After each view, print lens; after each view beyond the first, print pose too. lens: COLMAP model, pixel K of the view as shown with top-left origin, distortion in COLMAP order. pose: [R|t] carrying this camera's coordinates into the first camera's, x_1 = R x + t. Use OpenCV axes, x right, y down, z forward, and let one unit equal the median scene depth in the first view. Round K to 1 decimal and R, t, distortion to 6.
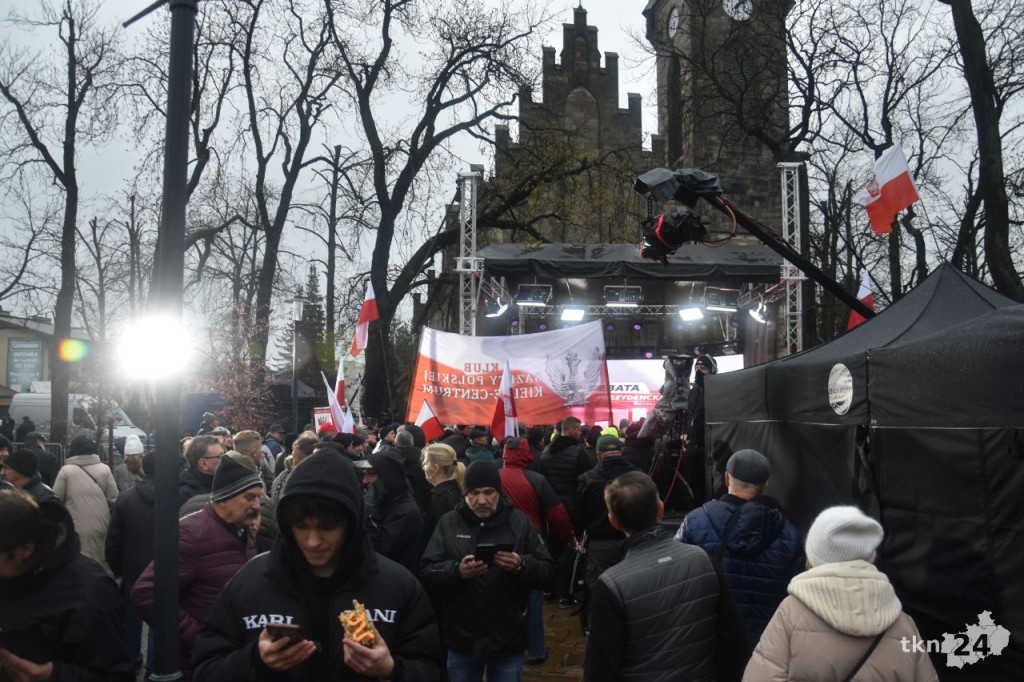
lens RADIAL K [[786.7, 0, 512.0], [0, 786.7, 341.0], [0, 0, 1]] dist [-0.081050, -0.000103]
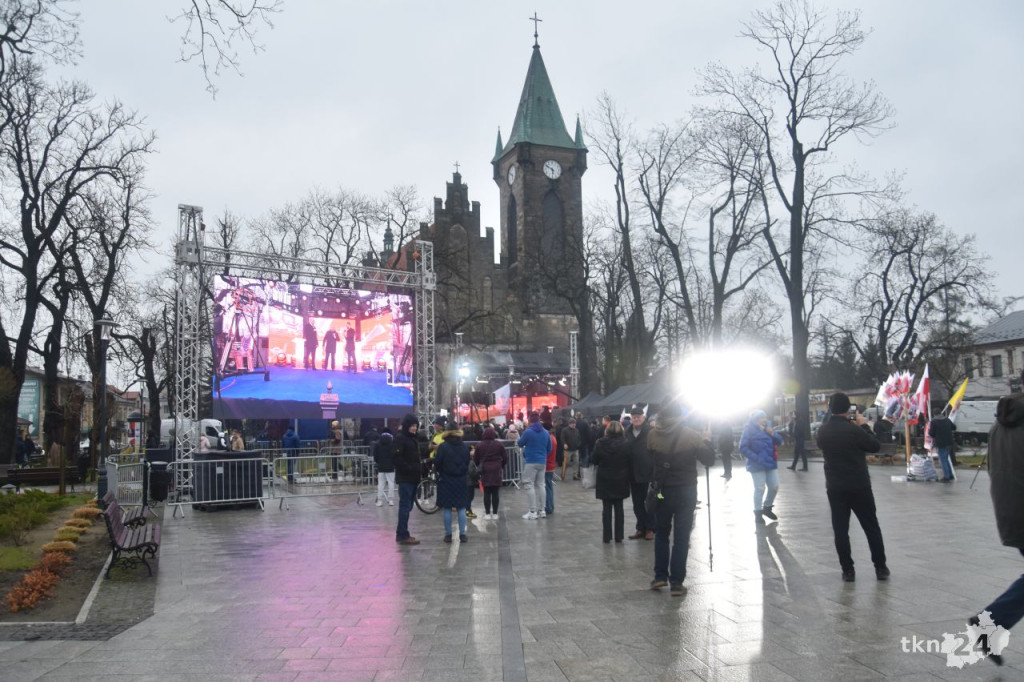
lens RADIAL K [[786.7, 0, 512.0], [0, 786.7, 341.0], [0, 0, 1]] dist [-0.081050, -0.000103]
pose [[0.971682, 0.004172, 0.236256, -0.182217], [0.001409, 0.999724, -0.023447, -0.045449], [-0.236288, 0.023116, 0.971408, -0.588183]]
